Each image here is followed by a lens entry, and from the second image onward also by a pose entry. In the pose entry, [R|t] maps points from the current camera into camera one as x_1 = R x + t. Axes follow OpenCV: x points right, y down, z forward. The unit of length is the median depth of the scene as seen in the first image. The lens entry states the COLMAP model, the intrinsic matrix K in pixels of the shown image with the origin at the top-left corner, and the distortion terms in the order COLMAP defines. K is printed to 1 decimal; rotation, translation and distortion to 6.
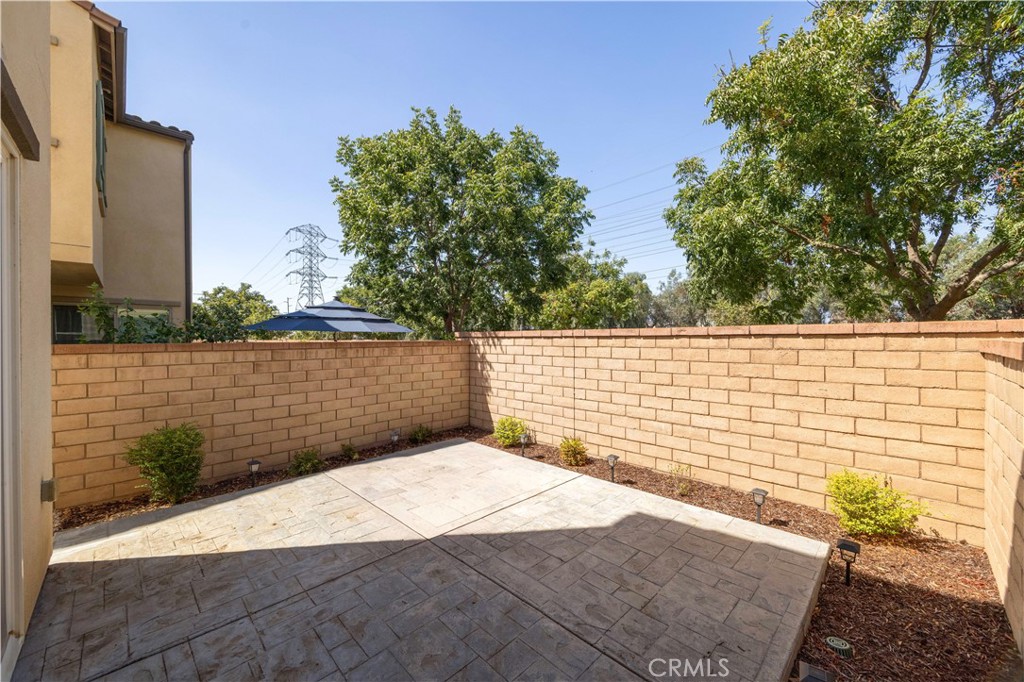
lens RADIAL K [[396.2, 0, 511.3], [0, 396.2, 335.4], [0, 0, 1]] dist [0.000578, 0.000086]
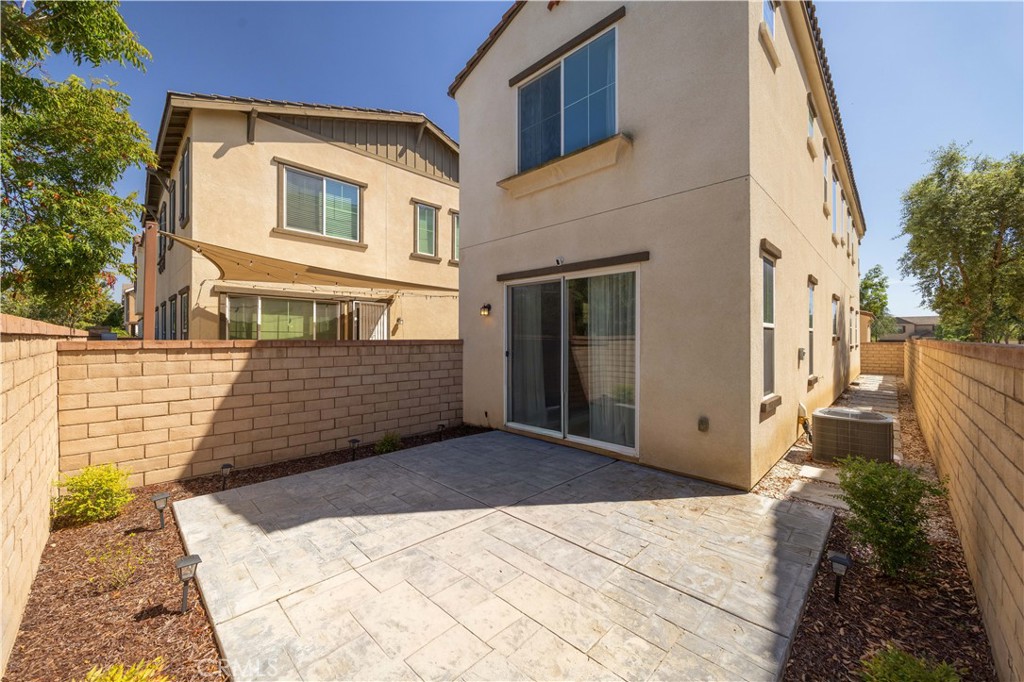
lens RADIAL K [[396.2, 0, 511.3], [0, 396.2, 335.4], [0, 0, 1]] dist [0.000578, 0.000086]
pose [[-0.999870, 0.004520, -0.015491, -0.230020], [0.004679, 0.999936, -0.010264, 0.011274], [0.015443, -0.010335, -0.999827, 2.022464]]
